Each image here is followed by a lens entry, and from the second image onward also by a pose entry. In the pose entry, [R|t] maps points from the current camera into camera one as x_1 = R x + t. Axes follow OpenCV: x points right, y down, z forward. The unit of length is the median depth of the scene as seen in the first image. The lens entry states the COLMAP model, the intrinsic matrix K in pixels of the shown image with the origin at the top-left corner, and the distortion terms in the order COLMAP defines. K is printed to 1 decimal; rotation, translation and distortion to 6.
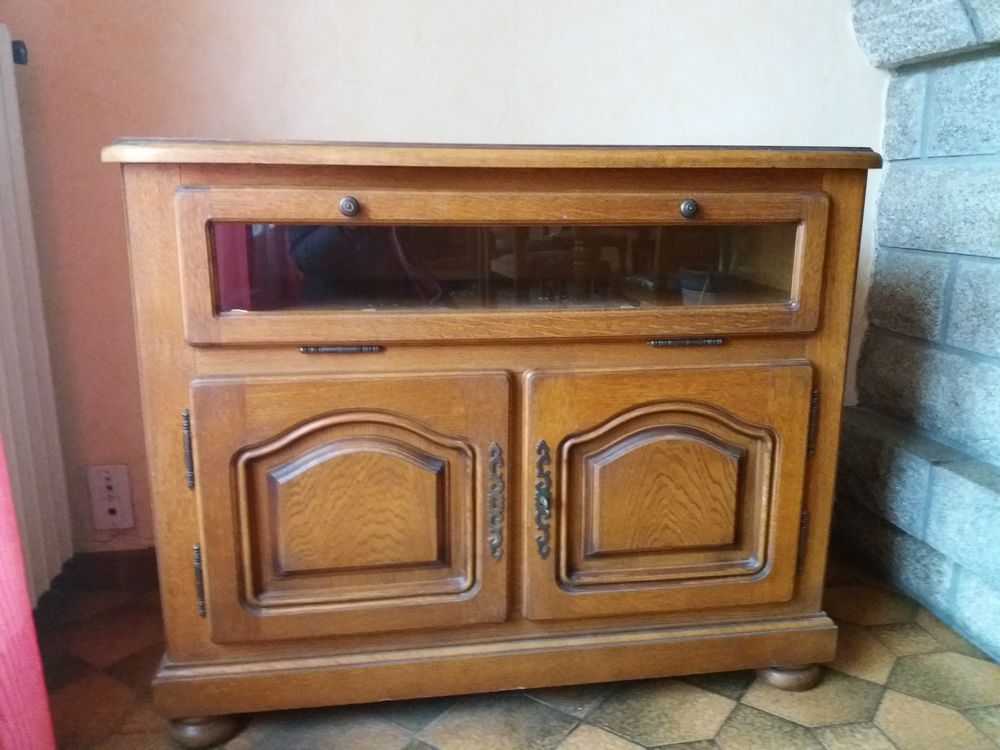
lens RADIAL K [[821.1, 0, 493.1], [0, 821.1, 373.4], [0, 0, 1]] dist [0.032682, -0.072073]
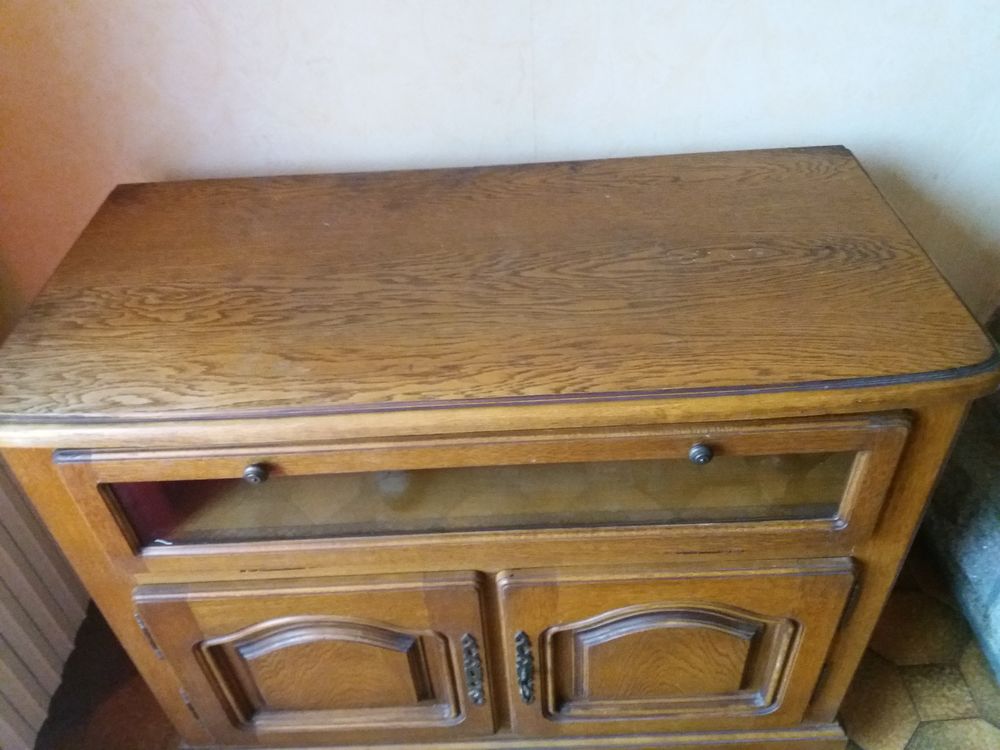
lens RADIAL K [[821.1, 0, 504.0], [0, 821.1, 367.1], [0, 0, 1]] dist [0.032682, -0.072073]
pose [[0.988932, 0.047056, -0.140707, 0.154401], [0.022878, 0.888665, 0.457986, -0.586546], [0.146592, -0.456136, 0.877753, 0.338043]]
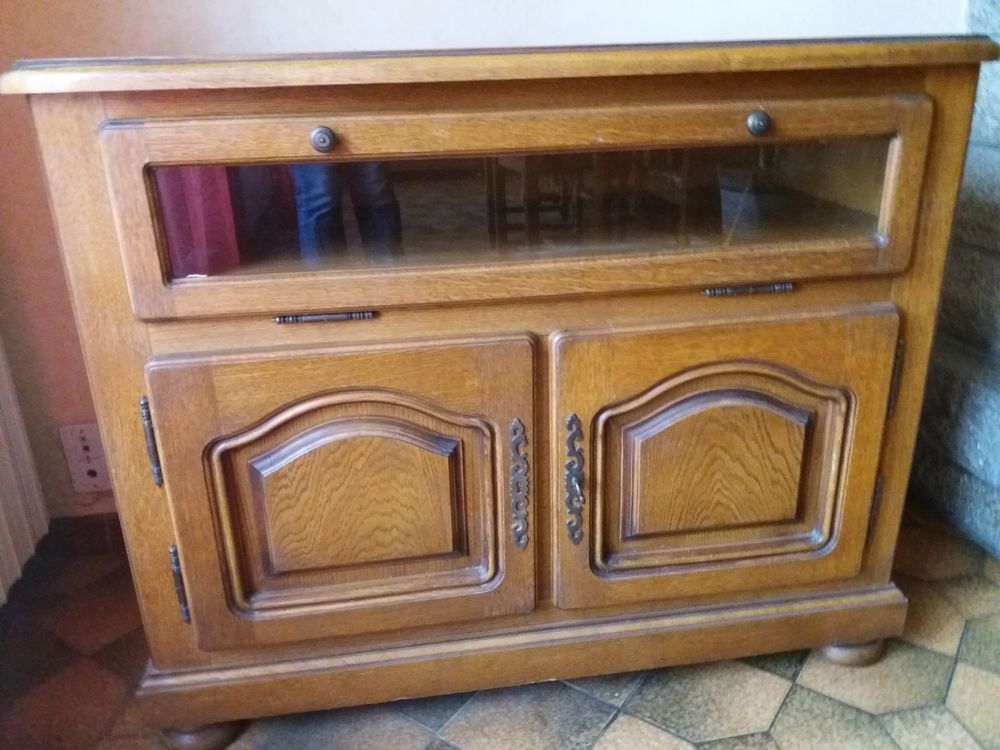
lens RADIAL K [[821.1, 0, 489.3], [0, 821.1, 377.1], [0, 0, 1]] dist [0.032682, -0.072073]
pose [[0.999482, -0.027231, -0.017173, -0.010243], [0.029481, 0.988498, 0.148335, -0.081774], [0.012936, -0.148764, 0.988788, 0.176794]]
